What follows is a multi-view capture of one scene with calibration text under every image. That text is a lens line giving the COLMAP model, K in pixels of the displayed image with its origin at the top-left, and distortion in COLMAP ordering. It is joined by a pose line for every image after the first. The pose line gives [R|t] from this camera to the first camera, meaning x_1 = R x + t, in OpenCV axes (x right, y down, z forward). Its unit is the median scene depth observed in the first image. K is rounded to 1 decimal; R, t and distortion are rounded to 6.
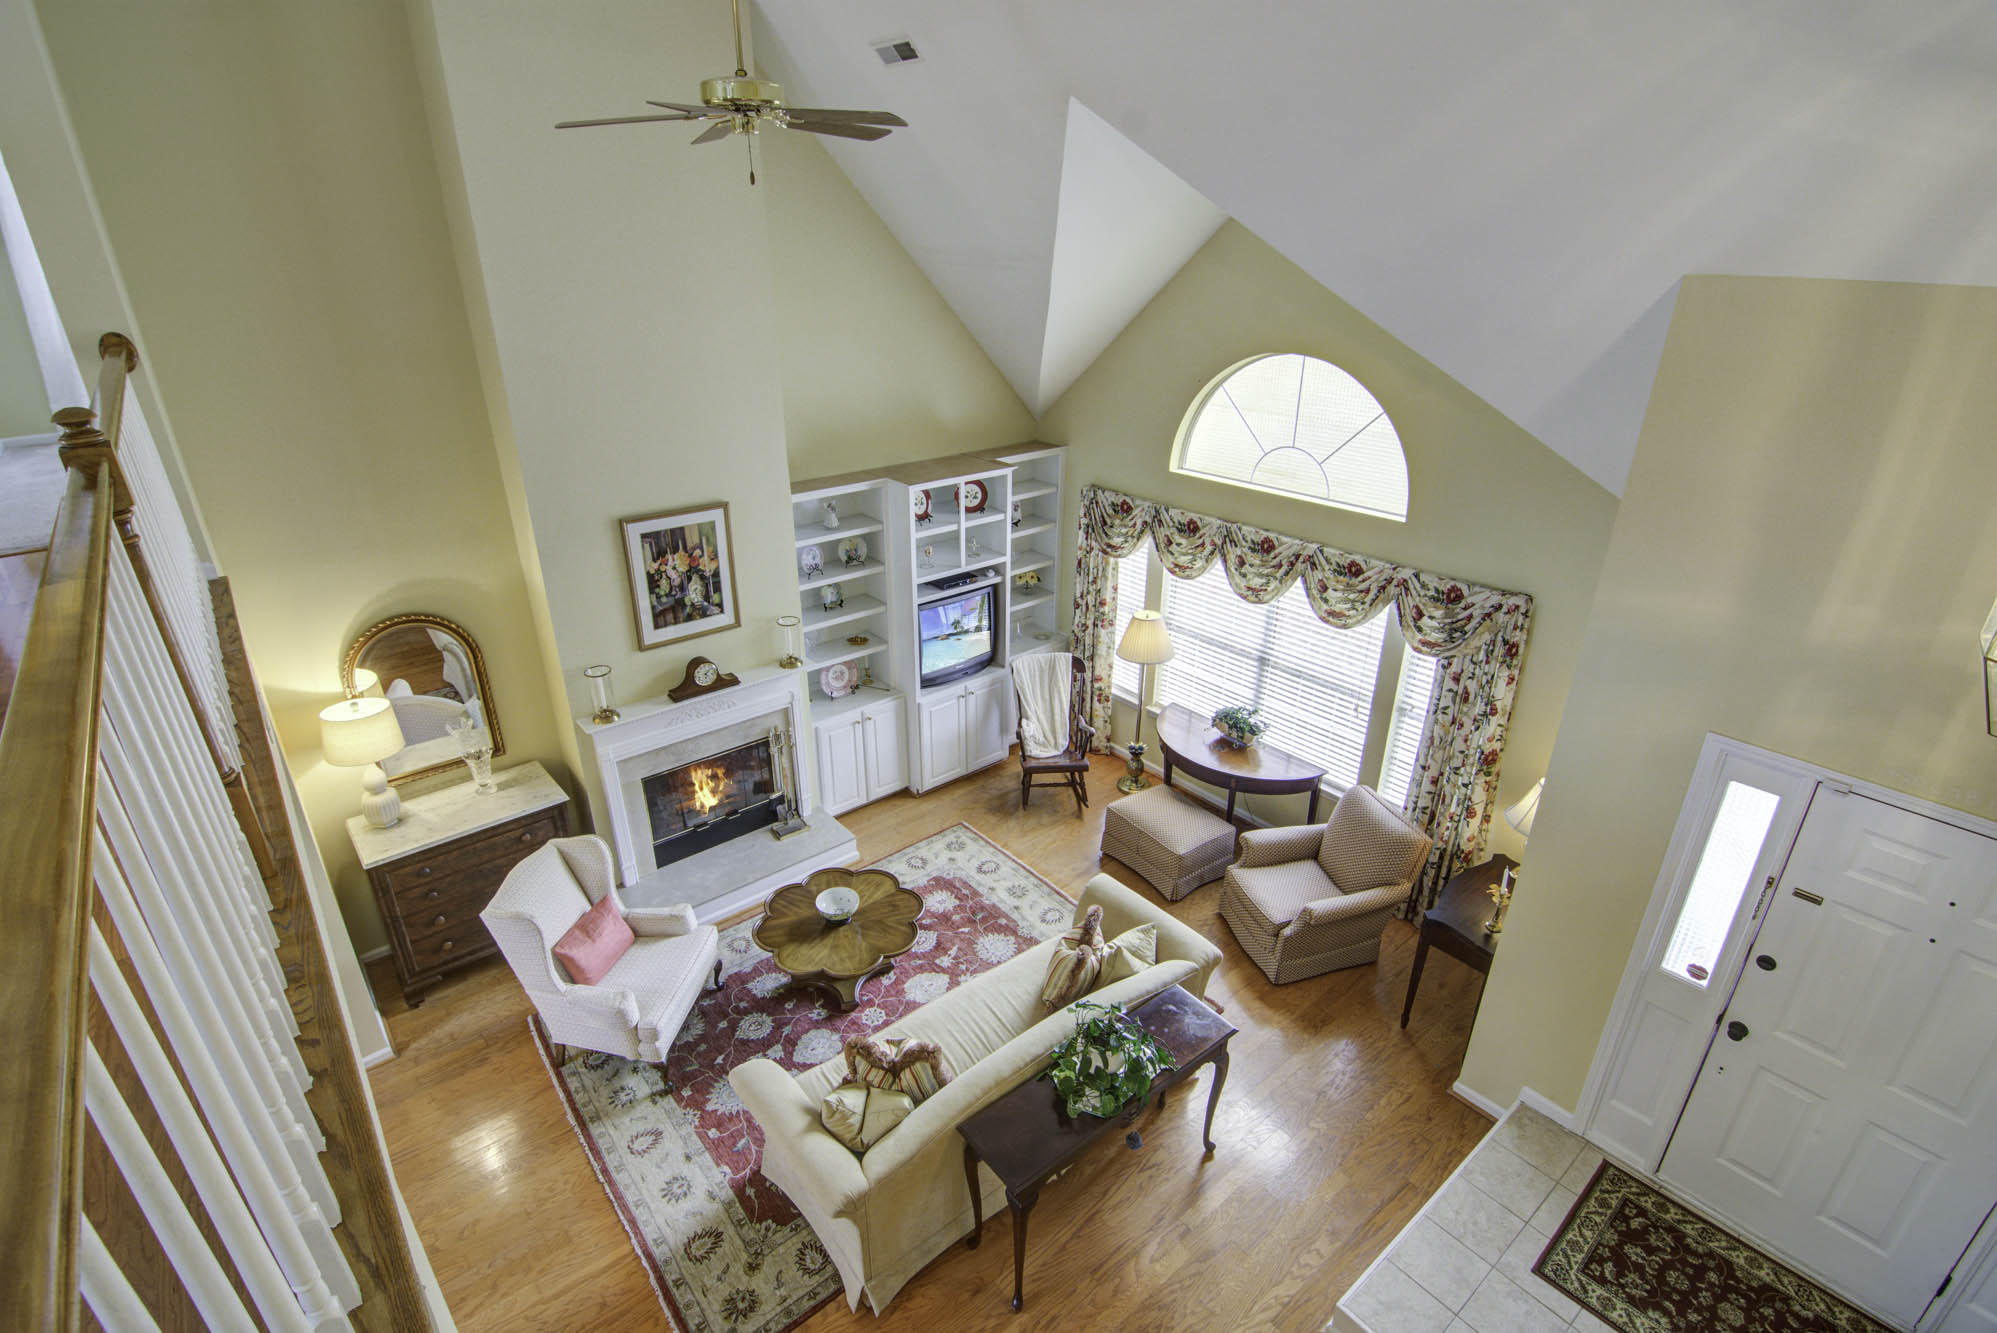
lens RADIAL K [[953.9, 0, 998.5], [0, 953.9, 666.5], [0, 0, 1]] dist [0.000042, -0.000396]
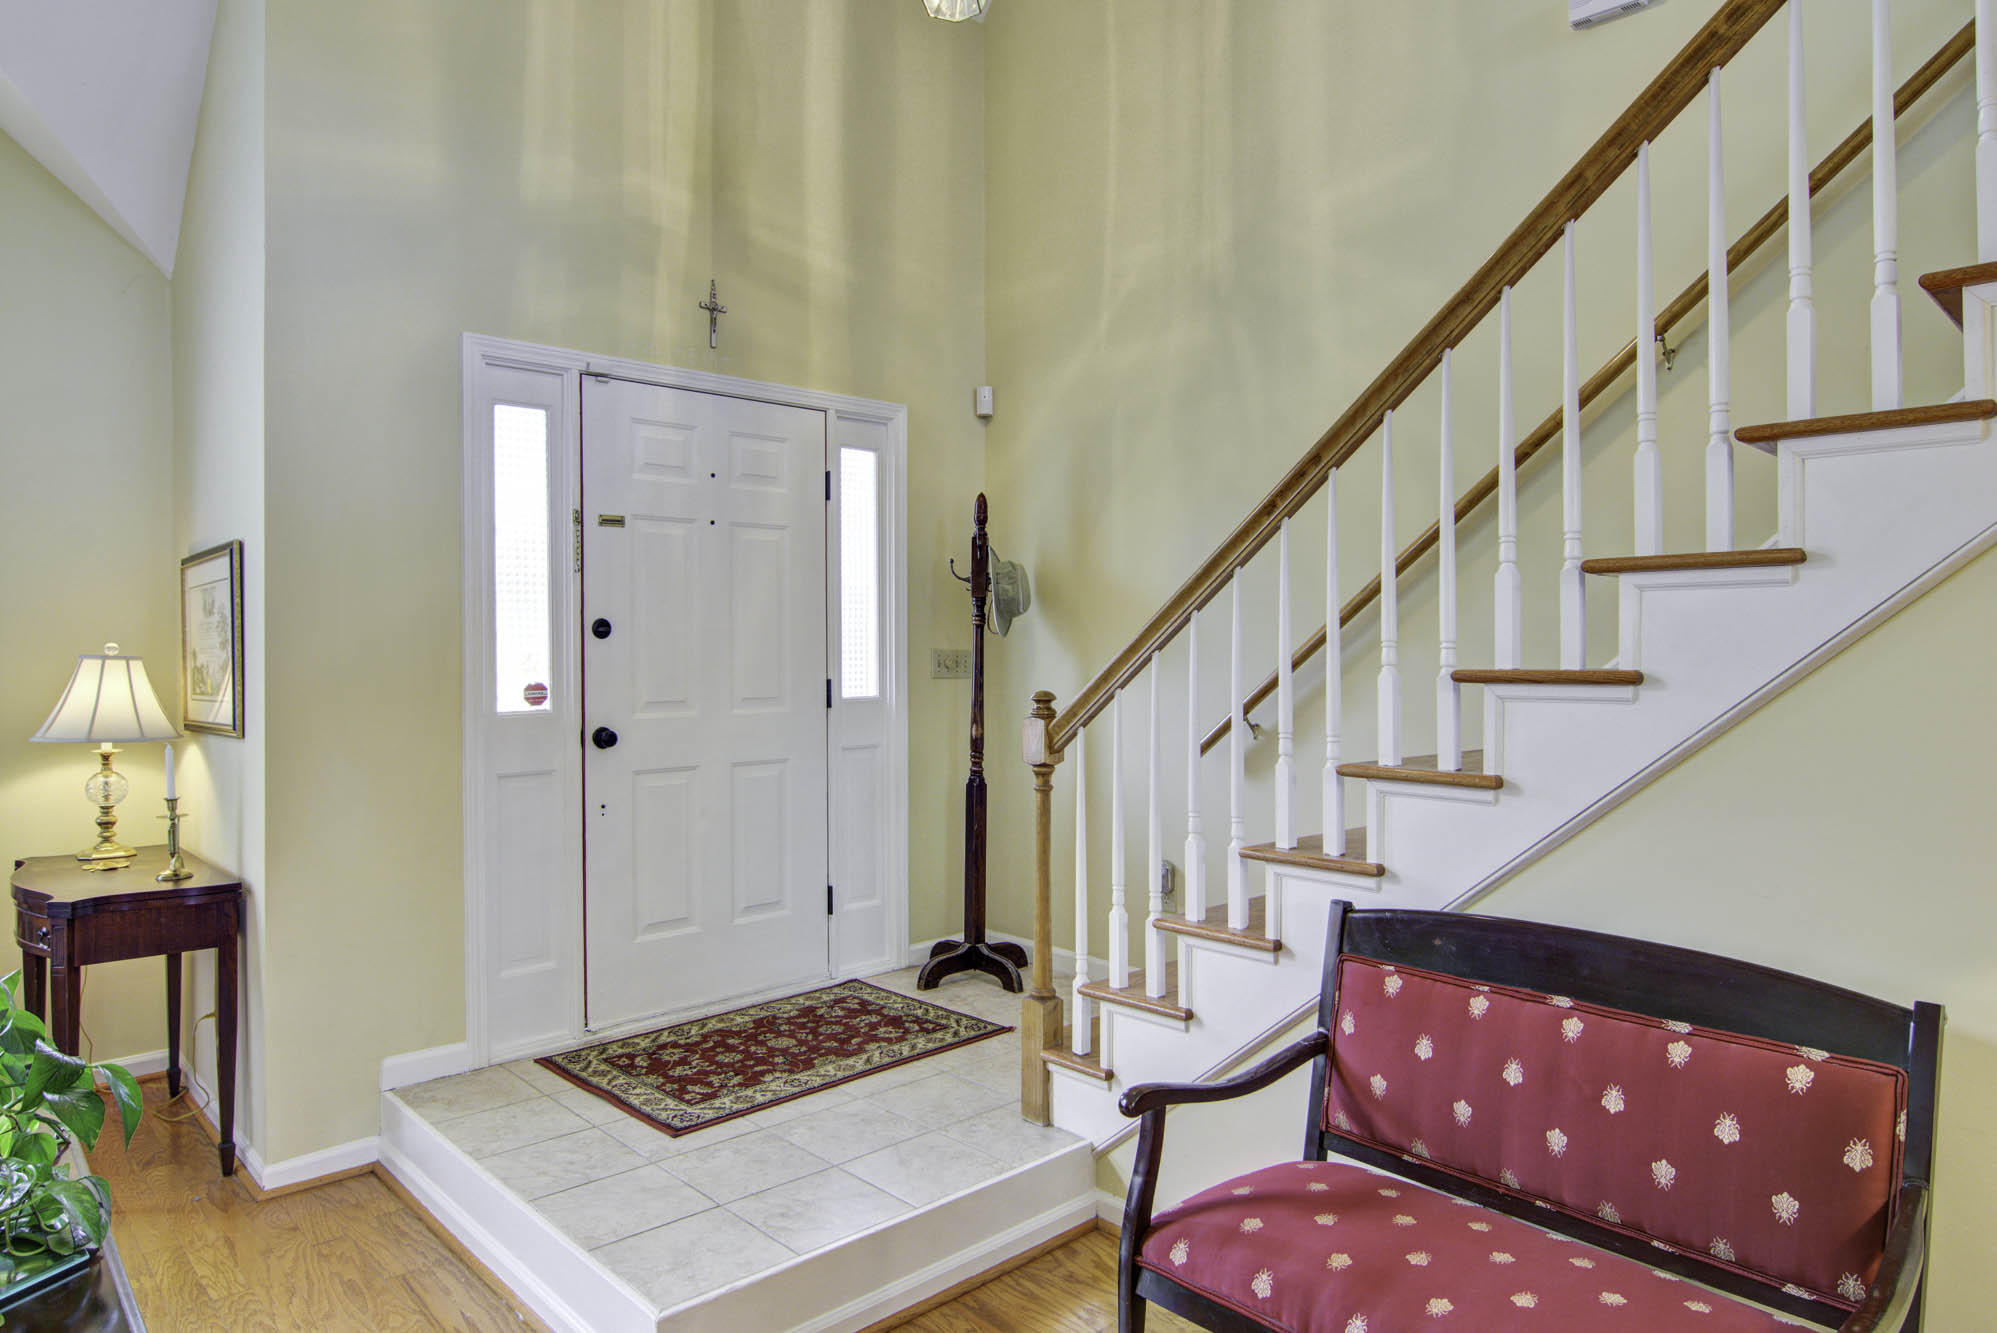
lens RADIAL K [[1212.8, 0, 998.5], [0, 1212.8, 666.5], [0, 0, 1]] dist [0.000599, -0.026243]
pose [[-0.059221, -0.008754, 0.998206, -0.207277], [0.407710, 0.912544, 0.032191, 0.417940], [-0.911189, 0.408885, -0.050473, 0.723437]]
